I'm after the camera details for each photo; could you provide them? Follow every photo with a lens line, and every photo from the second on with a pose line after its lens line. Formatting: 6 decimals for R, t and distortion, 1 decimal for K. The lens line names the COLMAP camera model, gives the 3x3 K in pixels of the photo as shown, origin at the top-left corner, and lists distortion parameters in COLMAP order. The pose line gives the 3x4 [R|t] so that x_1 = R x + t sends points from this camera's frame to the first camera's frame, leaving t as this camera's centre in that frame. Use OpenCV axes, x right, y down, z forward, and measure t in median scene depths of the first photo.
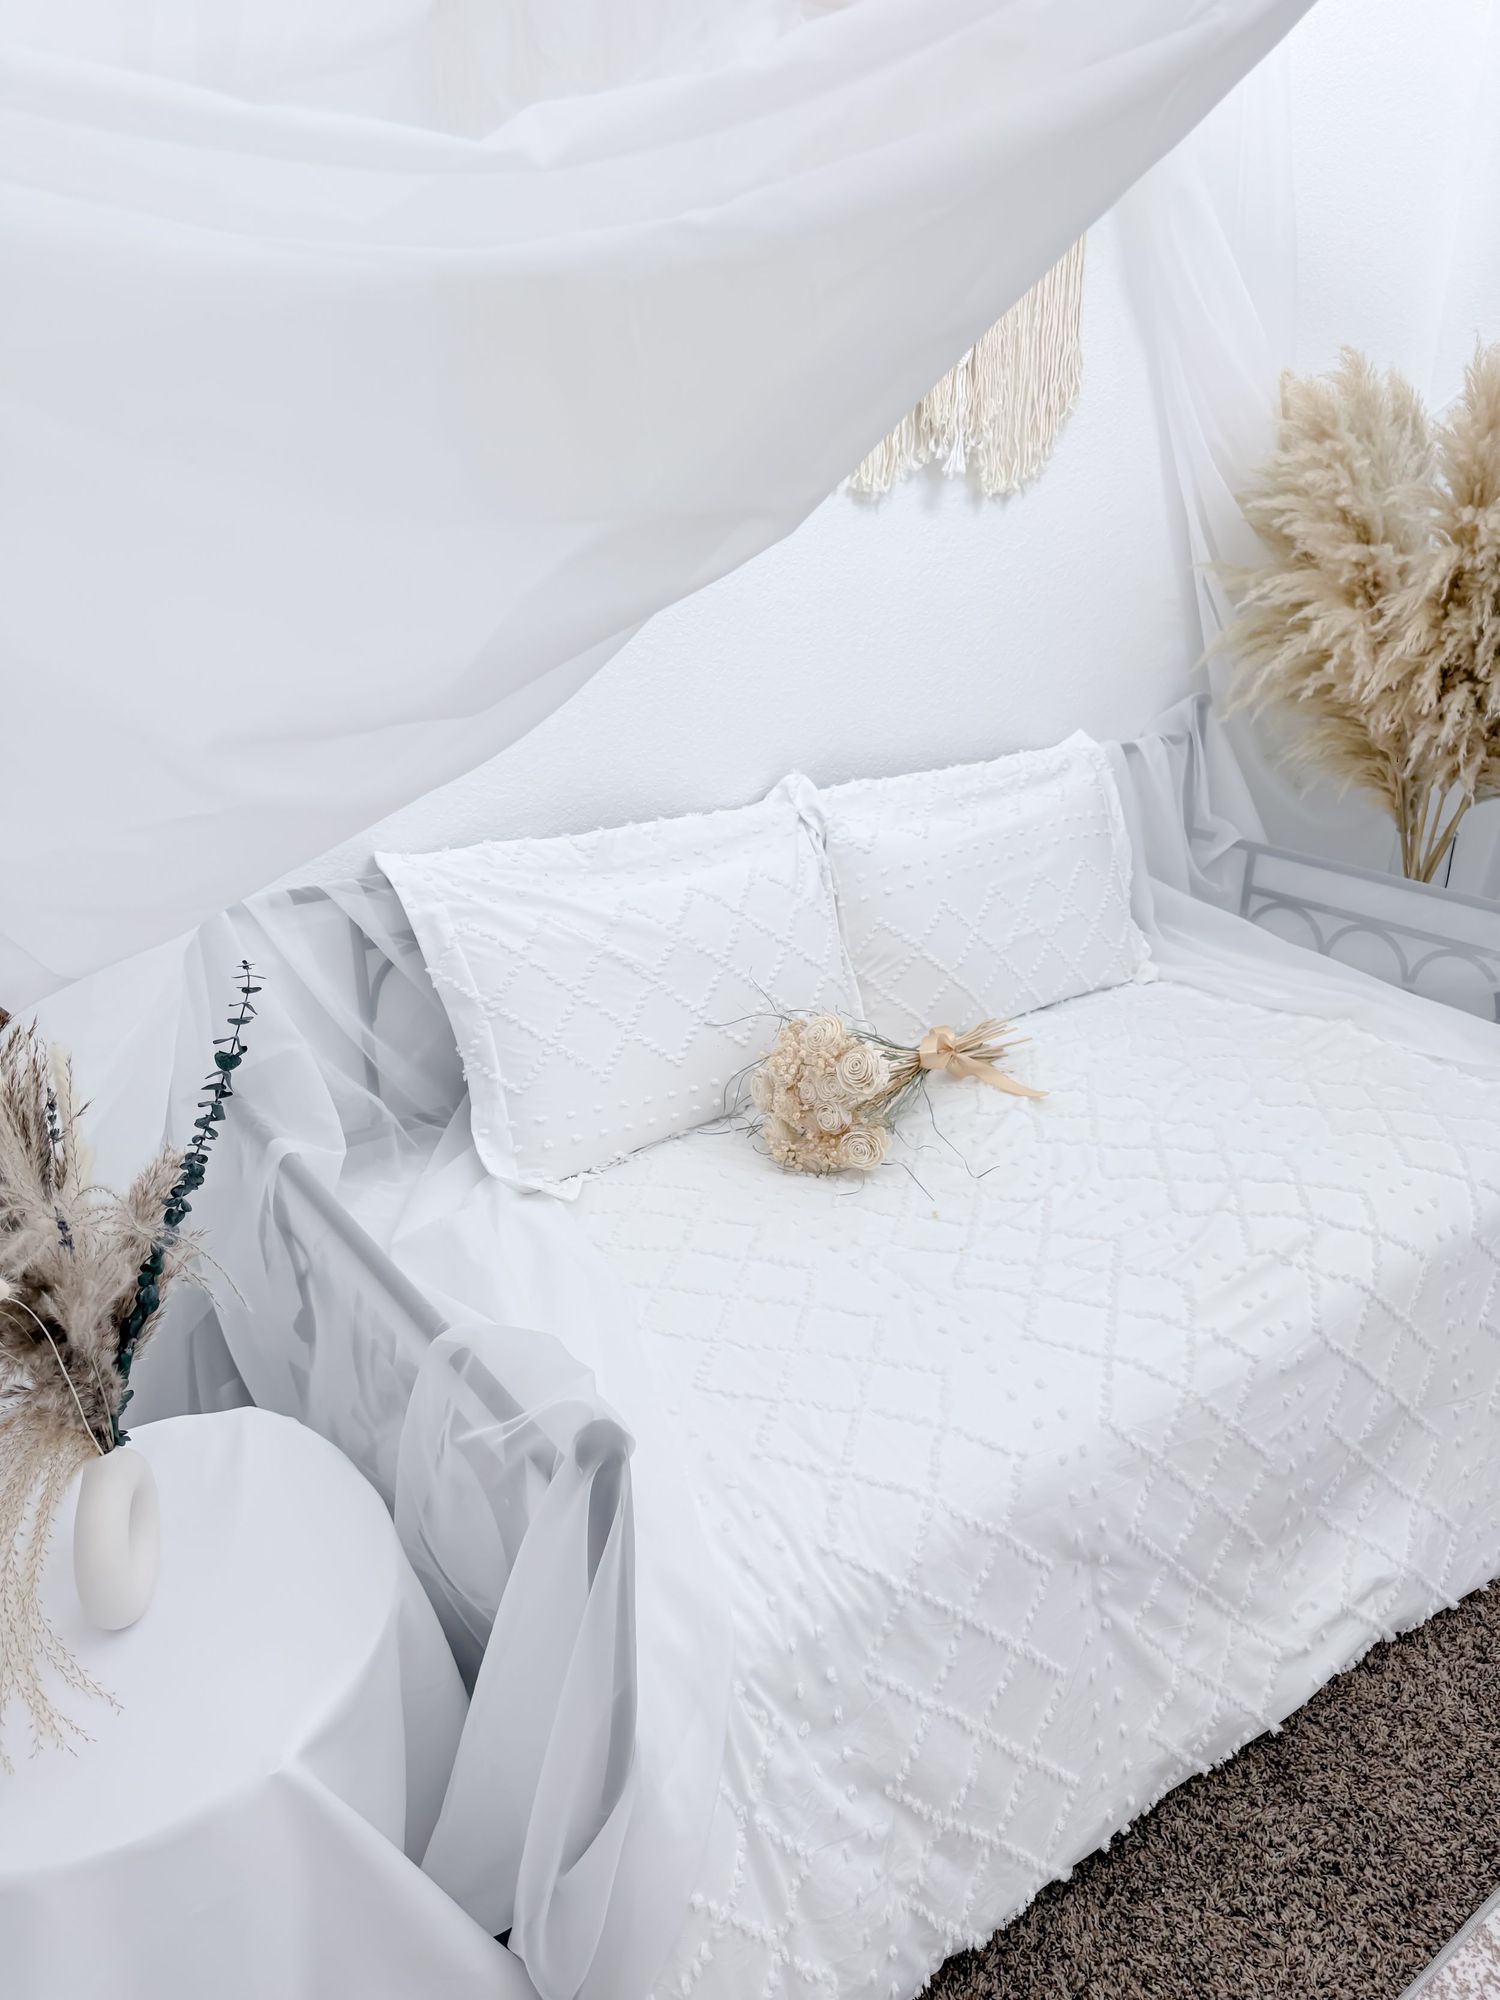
lens RADIAL K [[1405.1, 0, 743.4], [0, 1405.1, 1008.6], [0, 0, 1]] dist [0.020571, -0.004320]
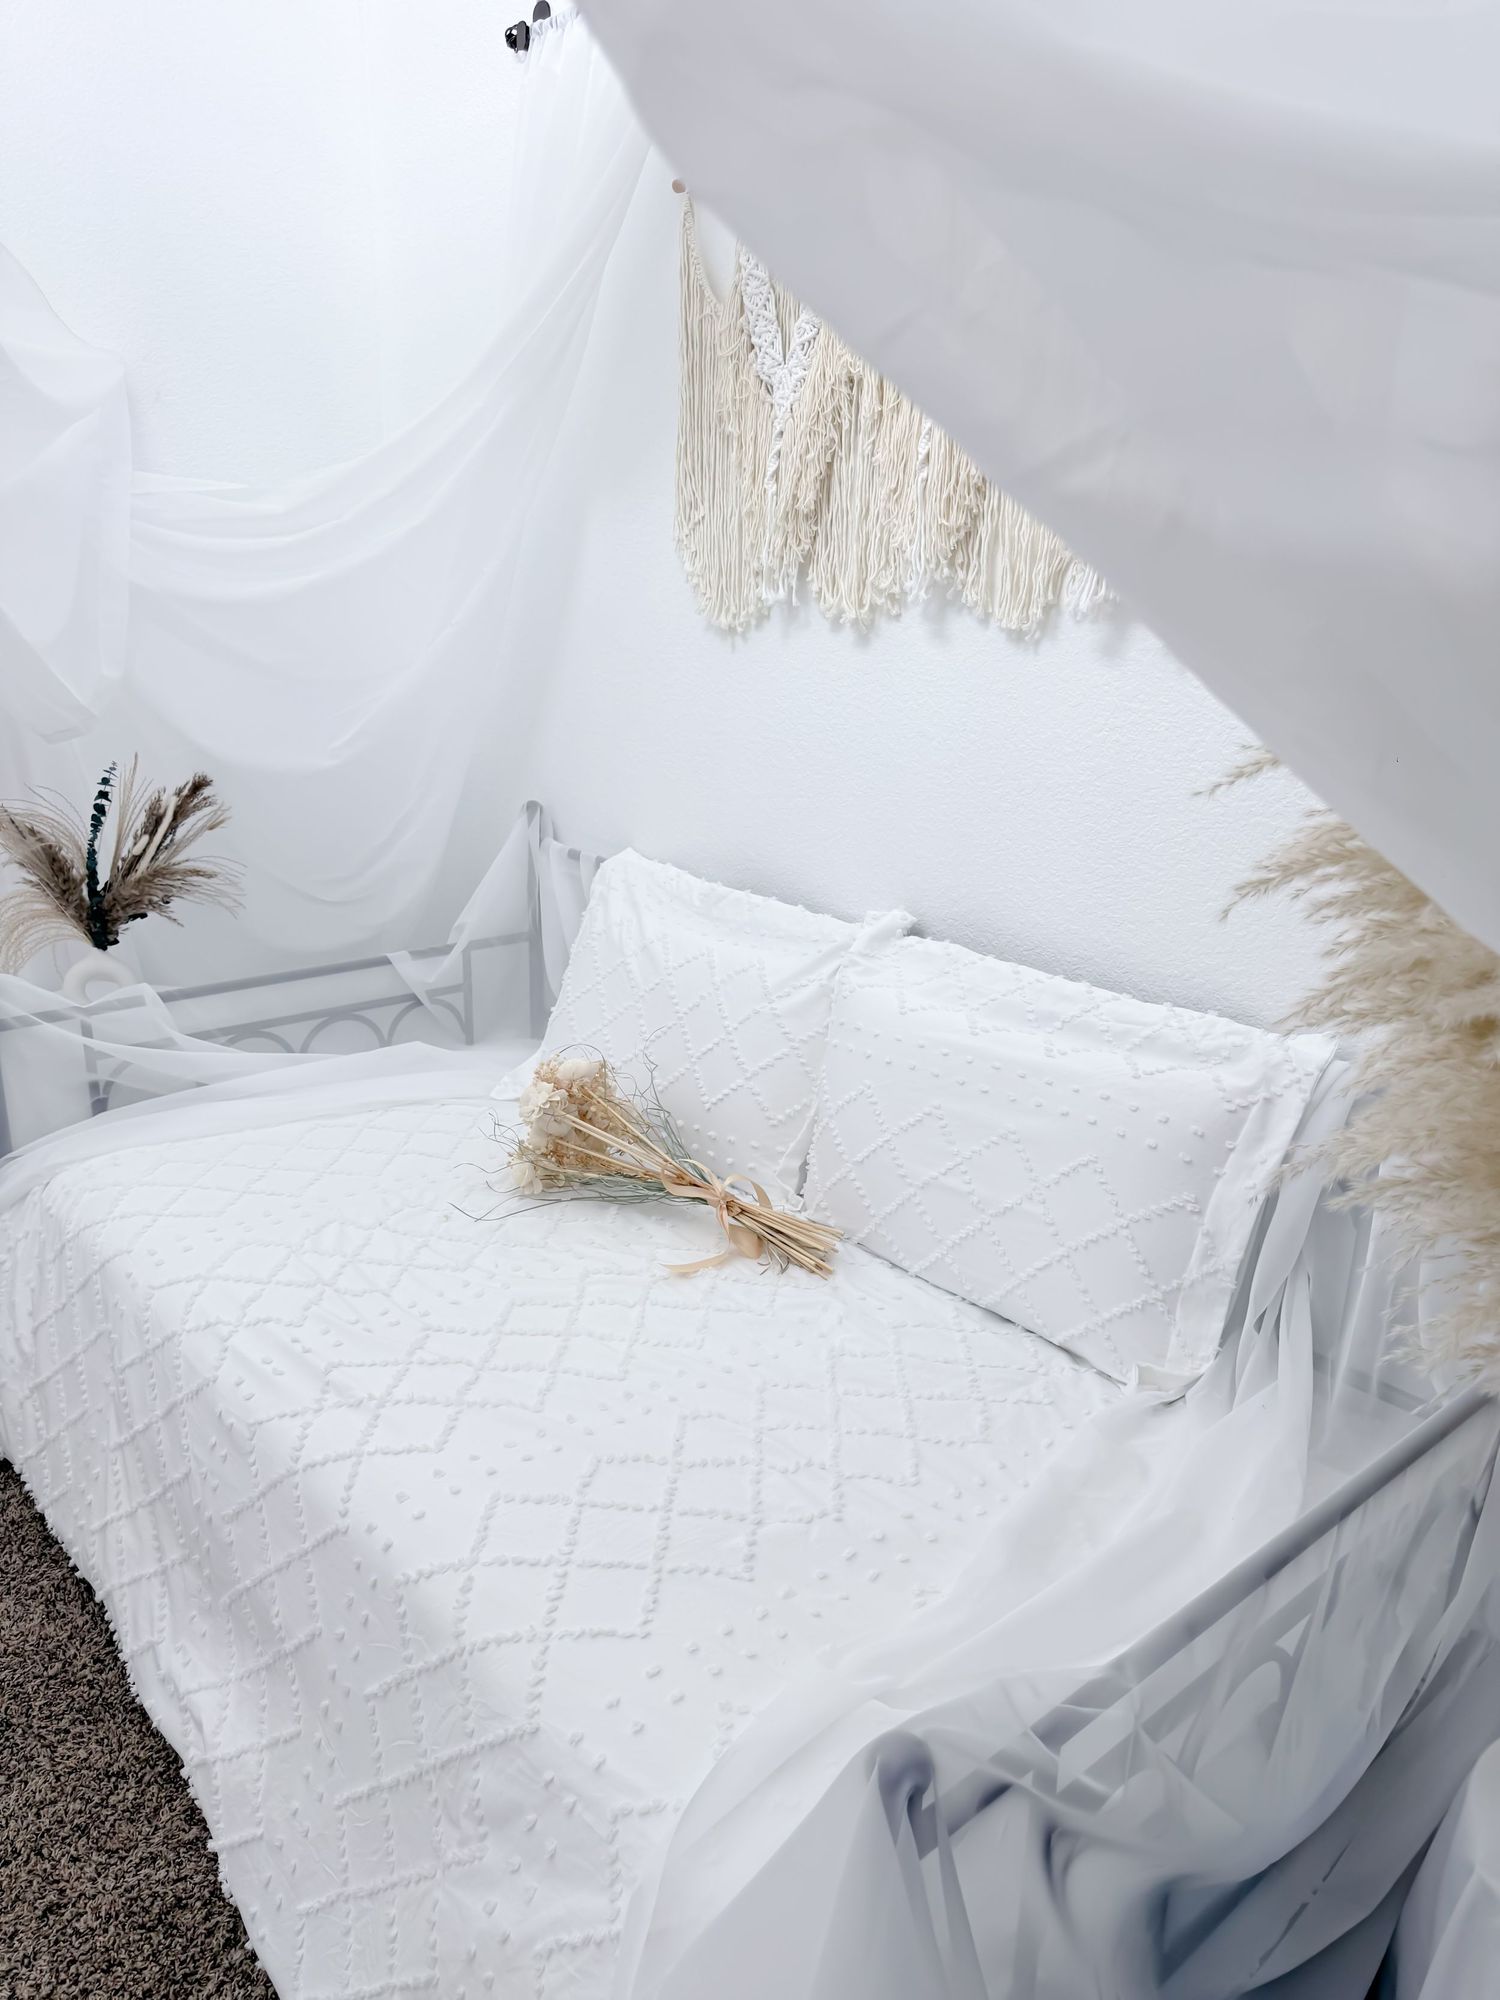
lens RADIAL K [[1405.1, 0, 747.1], [0, 1405.1, 987.5], [0, 0, 1]] dist [0.020571, -0.004320]
pose [[0.077524, 0.283204, -0.955921, 1.029056], [-0.394958, 0.889086, 0.231373, -0.326135], [0.915422, 0.359612, 0.180779, 0.825099]]
